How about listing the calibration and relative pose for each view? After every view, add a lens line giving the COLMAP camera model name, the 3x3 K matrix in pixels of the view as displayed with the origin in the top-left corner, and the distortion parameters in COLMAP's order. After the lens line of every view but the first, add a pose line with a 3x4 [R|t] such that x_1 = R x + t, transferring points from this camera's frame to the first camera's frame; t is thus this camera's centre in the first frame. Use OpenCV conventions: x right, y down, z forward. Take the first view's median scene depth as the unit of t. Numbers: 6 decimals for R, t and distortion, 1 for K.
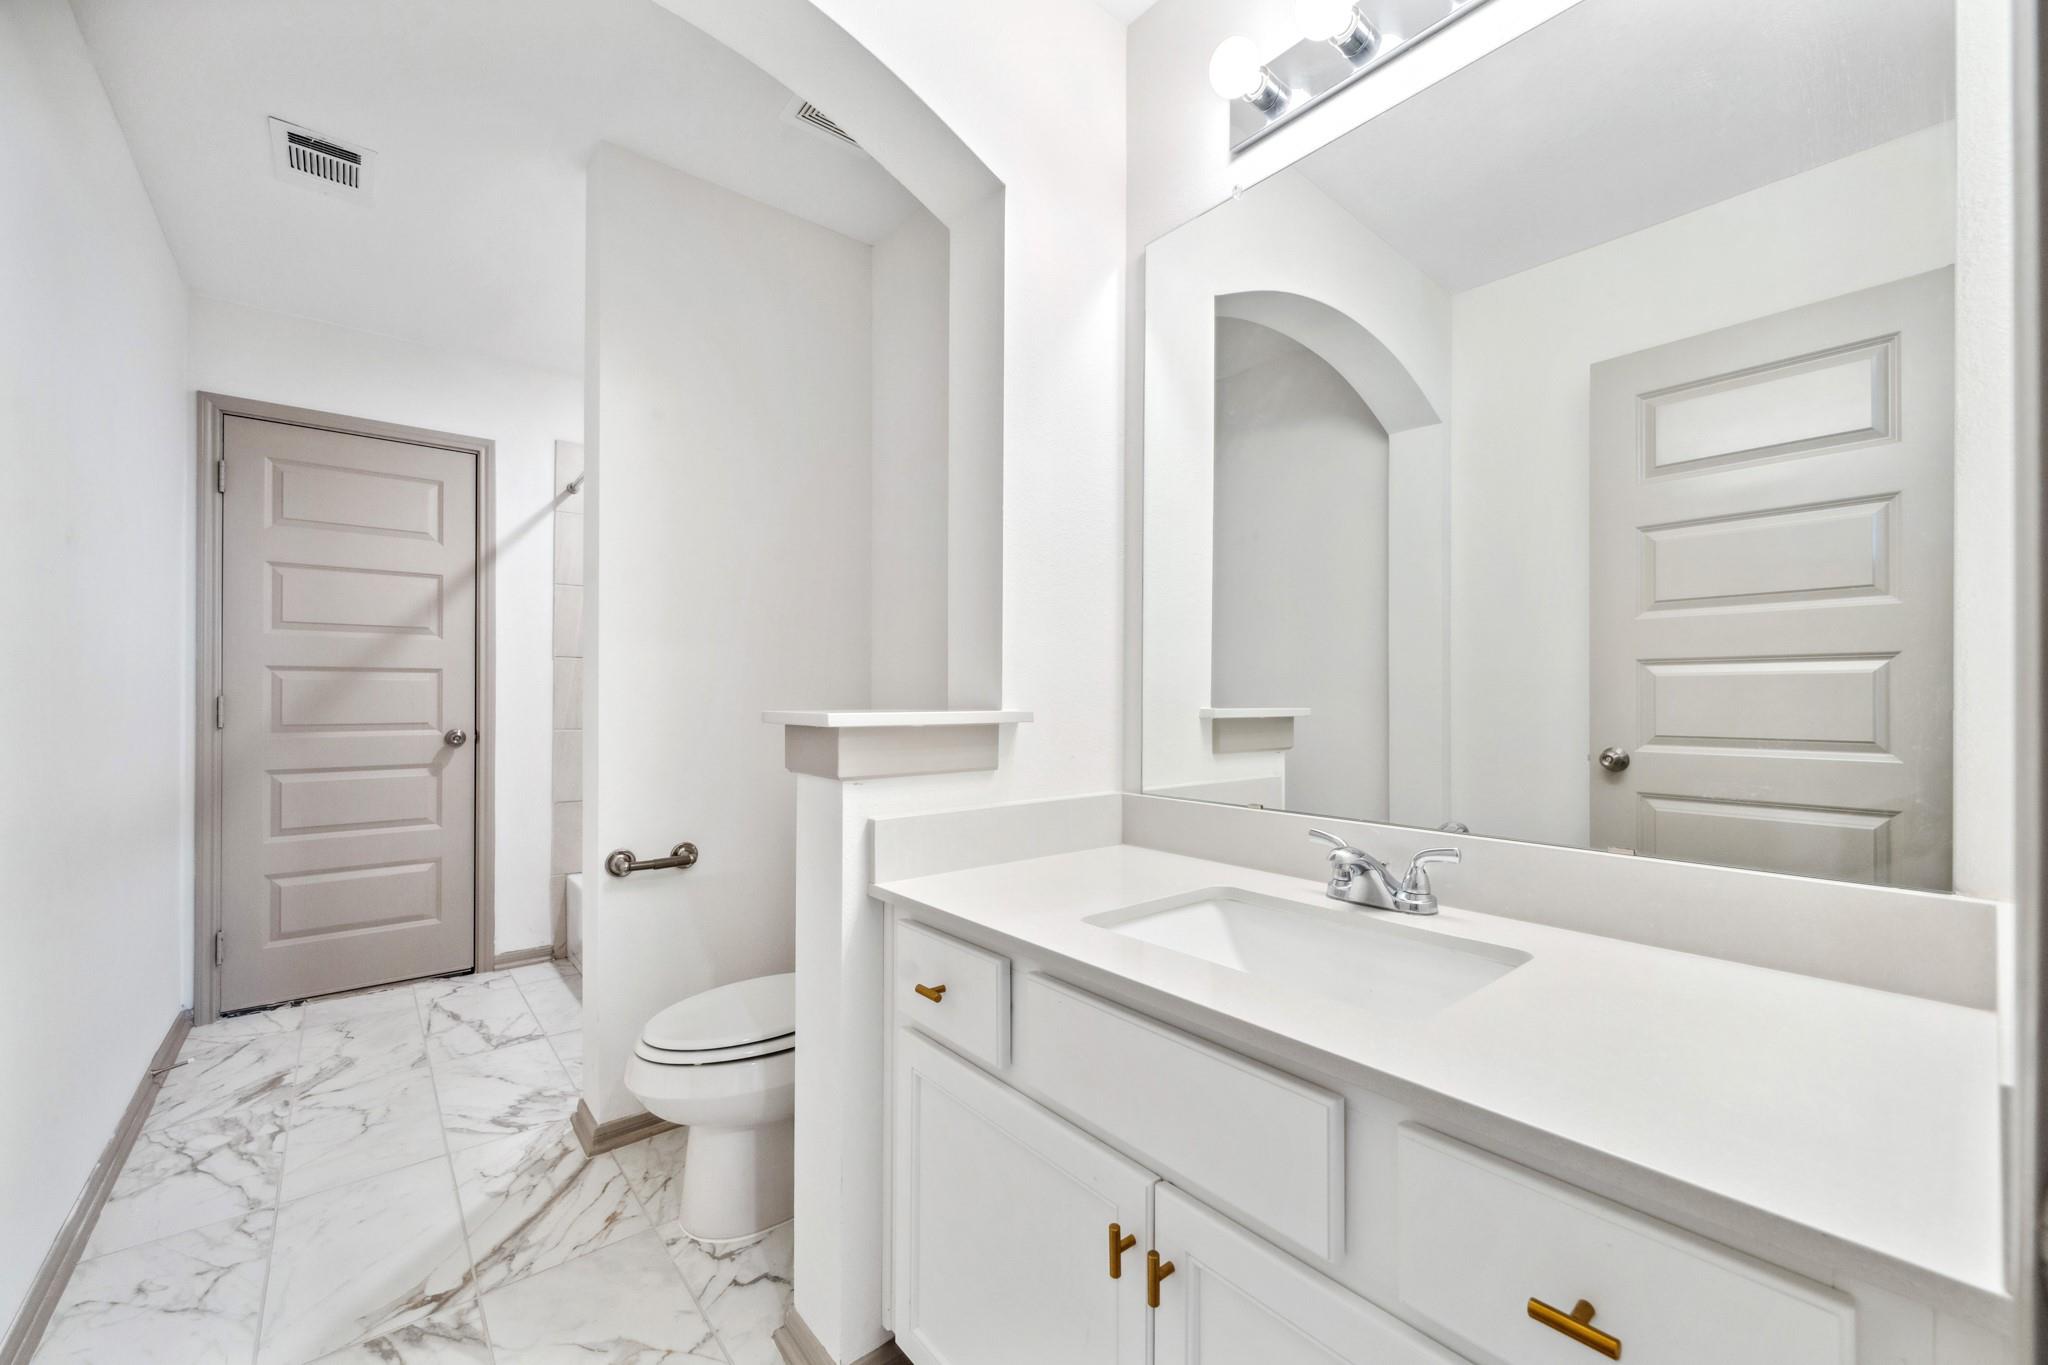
lens RADIAL K [[777.1, 0, 1017.5], [0, 777.1, 694.8], [0, 0, 1]] dist [-0.002739, -0.000396]
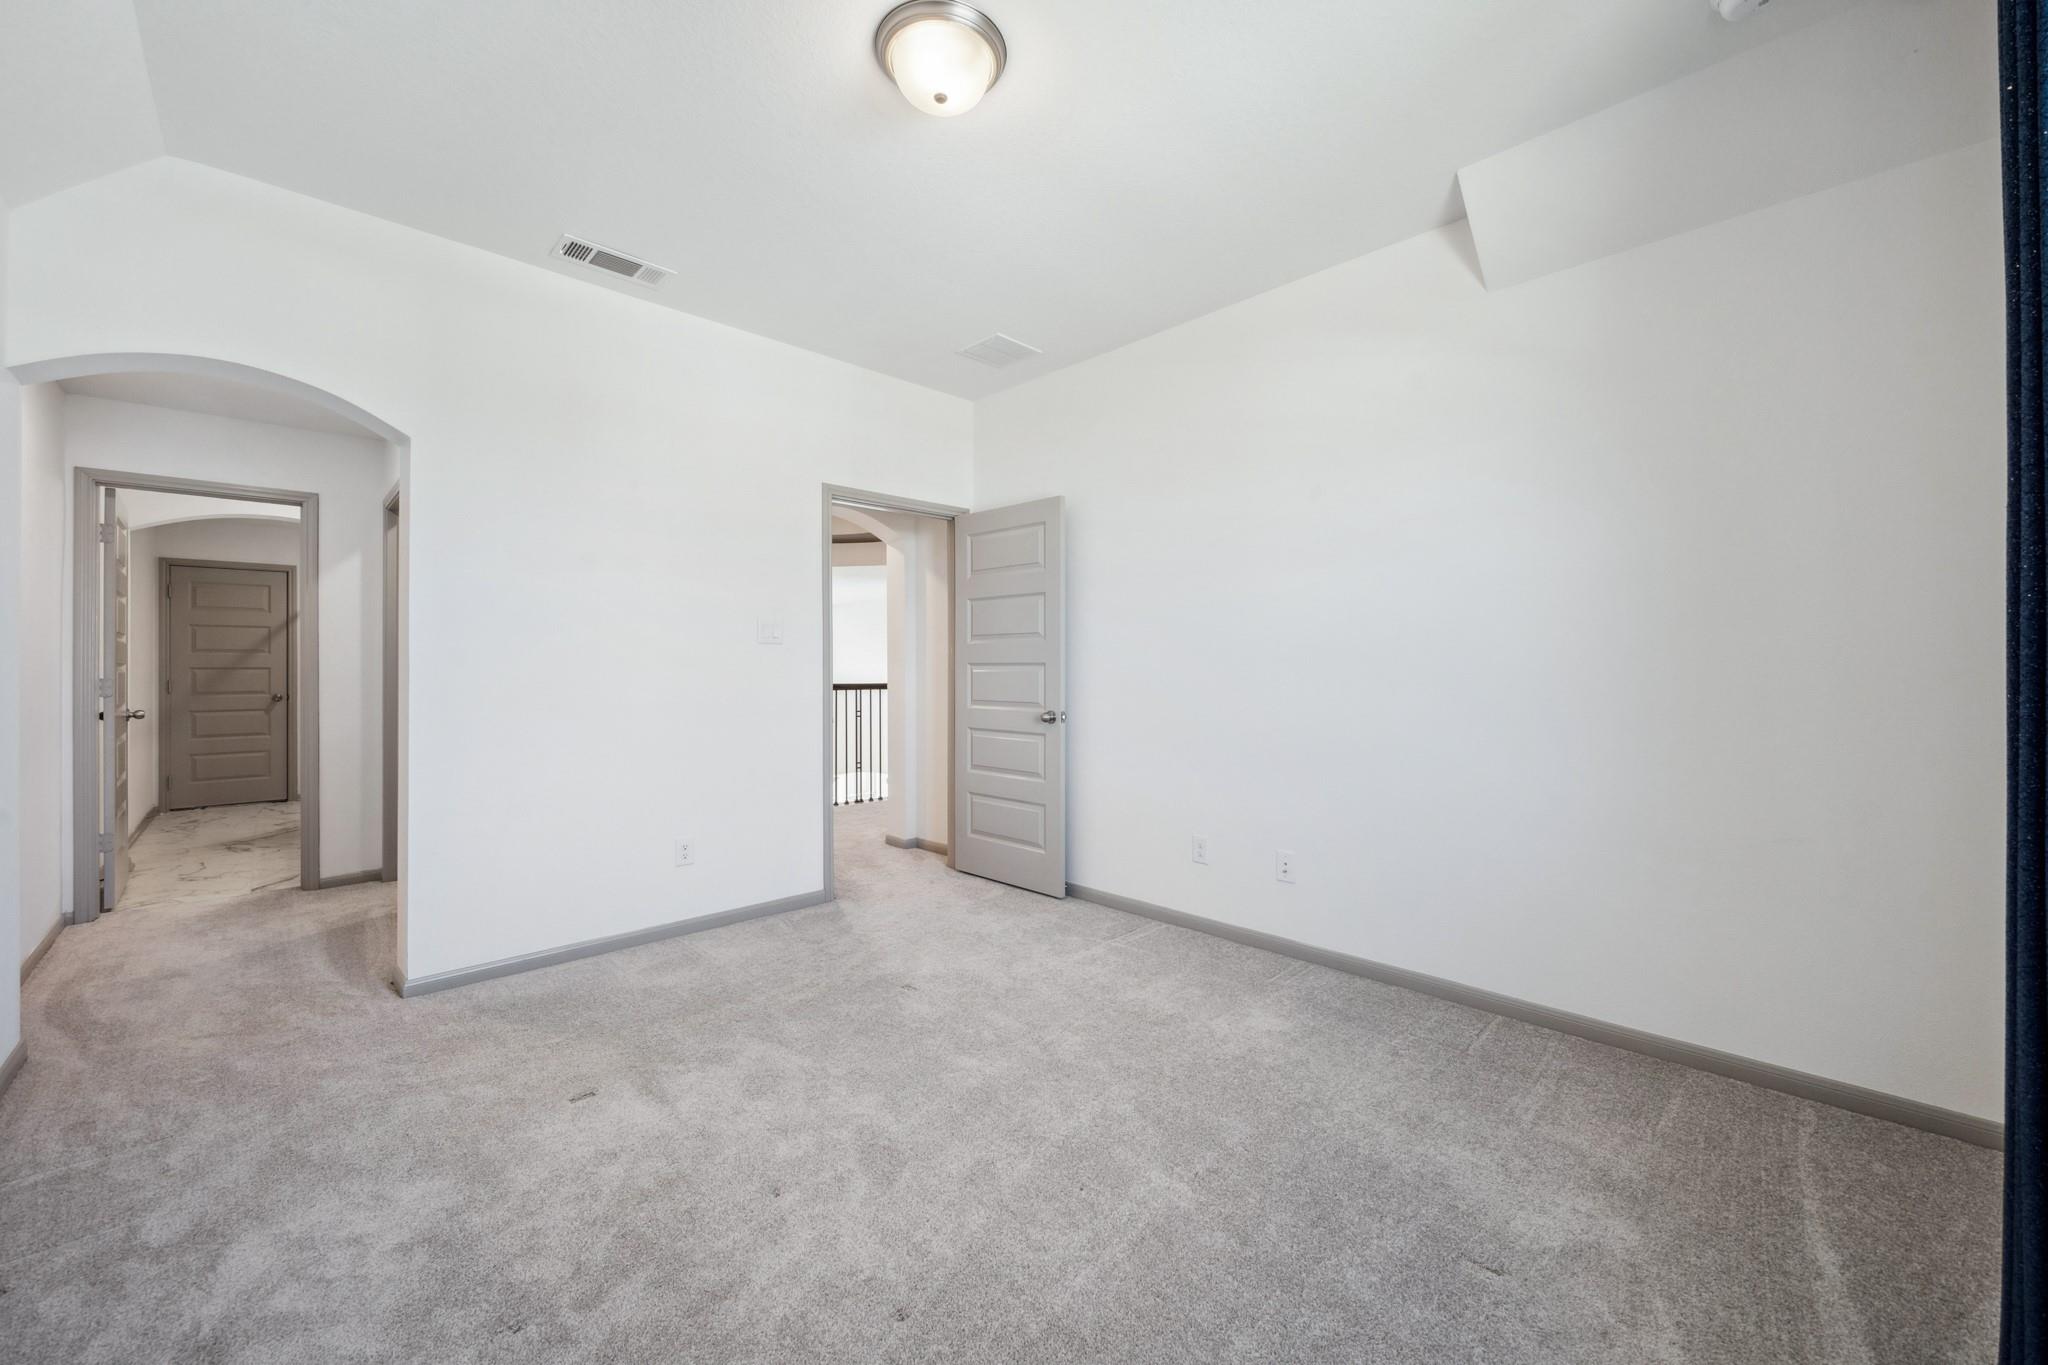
lens RADIAL K [[777.1, 0, 1031.2], [0, 777.1, 672.1], [0, 0, 1]] dist [-0.002739, -0.000396]
pose [[0.992017, -0.005151, 0.125996, 1.202075], [0.005131, 0.999987, 0.000482, -0.009520], [-0.125997, 0.000168, 0.992031, -1.557262]]
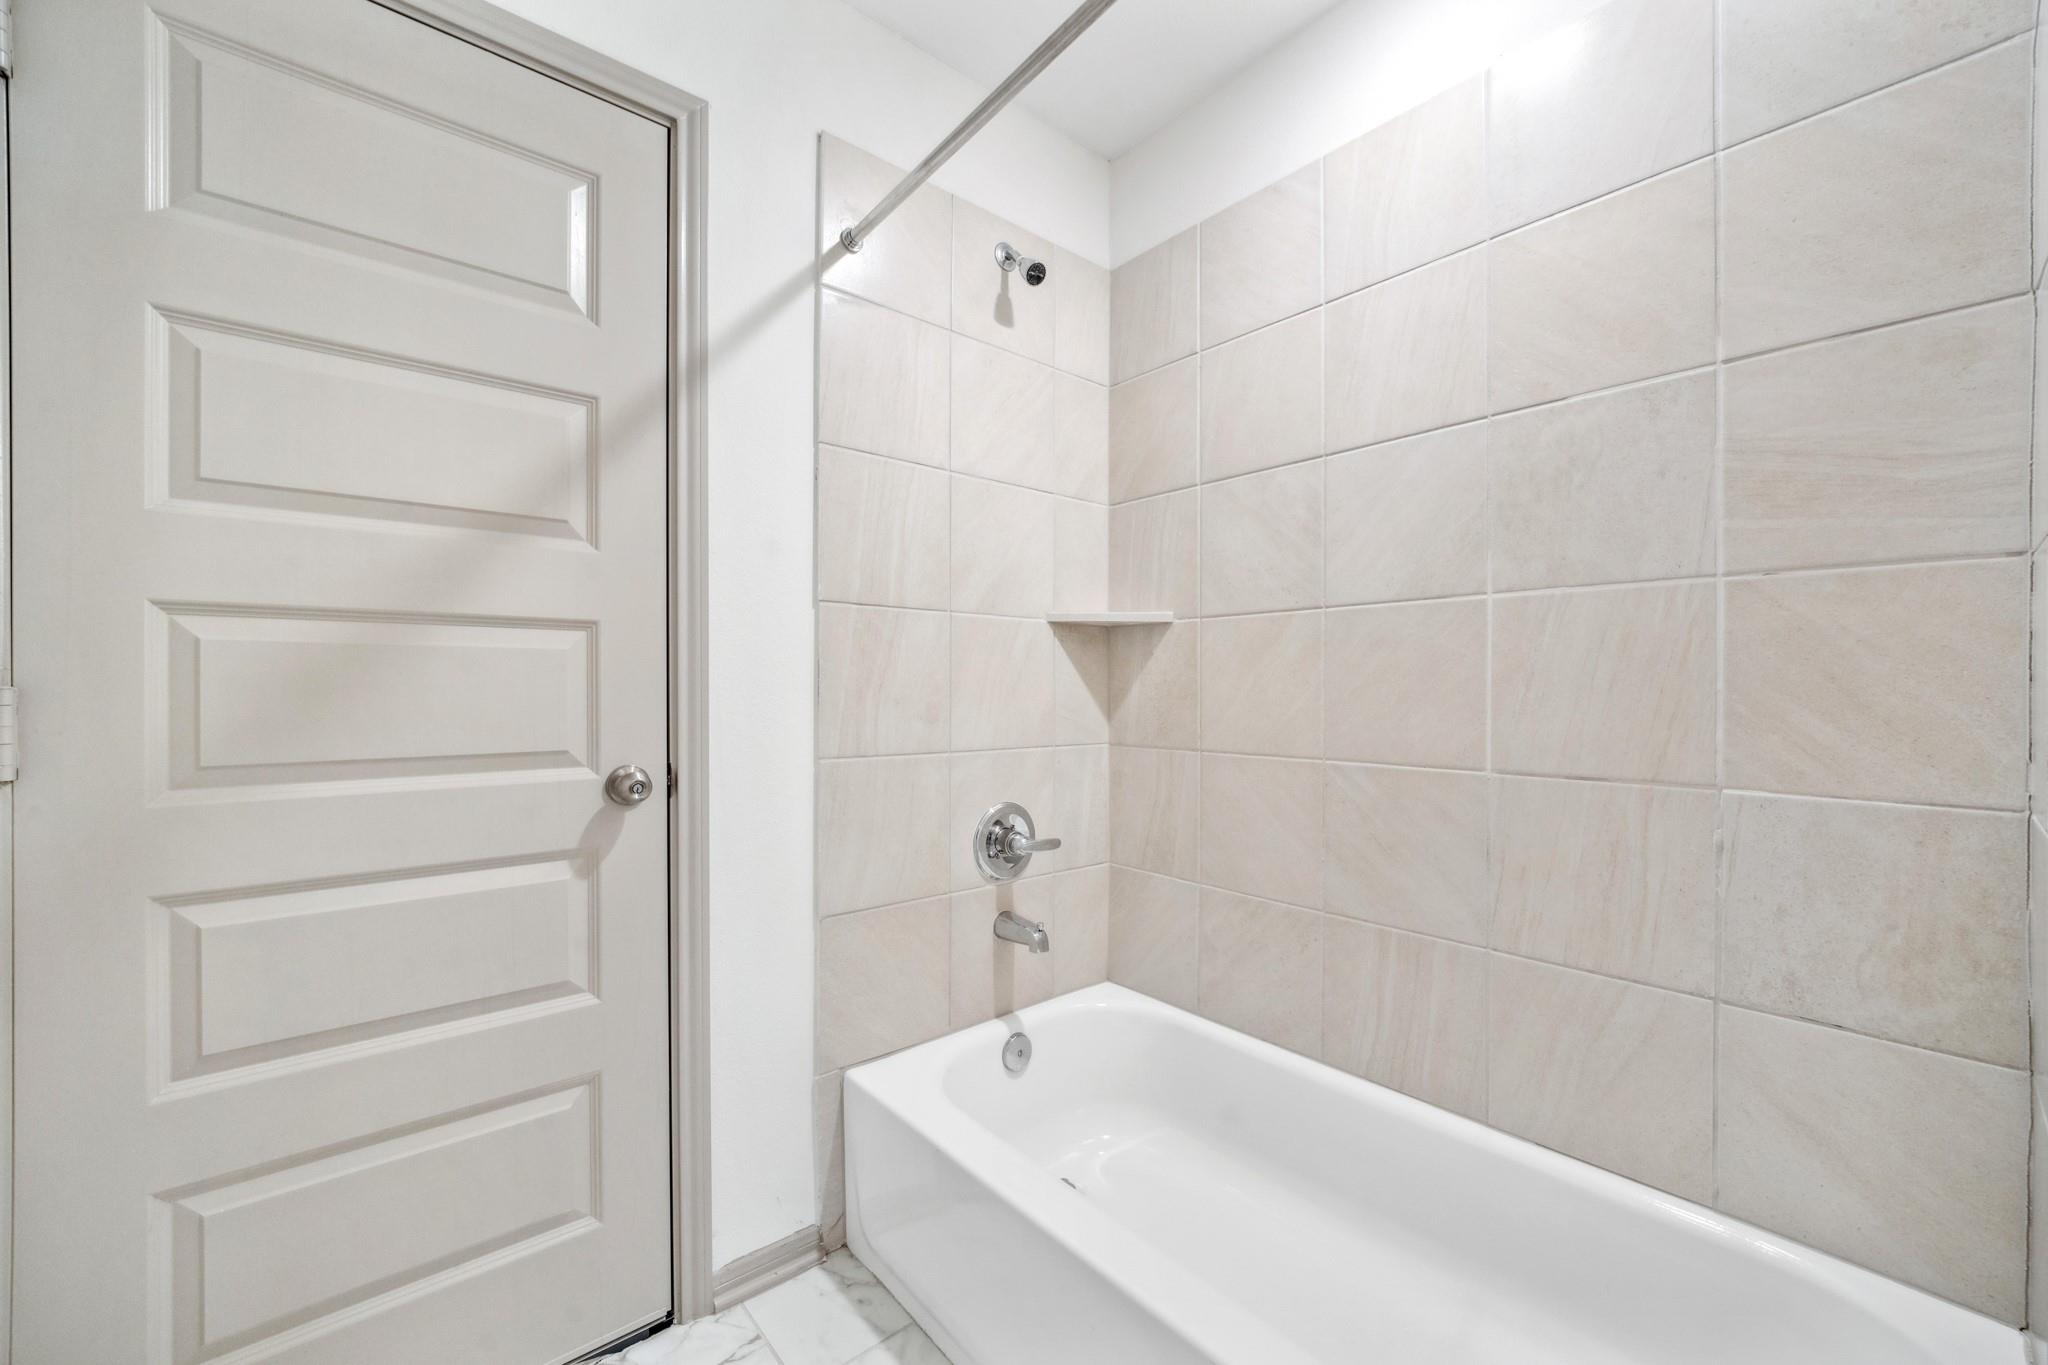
lens RADIAL K [[777.1, 0, 1017.0], [0, 777.1, 690.2], [0, 0, 1]] dist [-0.002739, -0.000396]
pose [[0.999682, -0.001725, 0.025169, -0.527155], [0.001601, 0.999987, 0.004930, 0.002145], [-0.025177, -0.004888, 0.999671, 0.574693]]
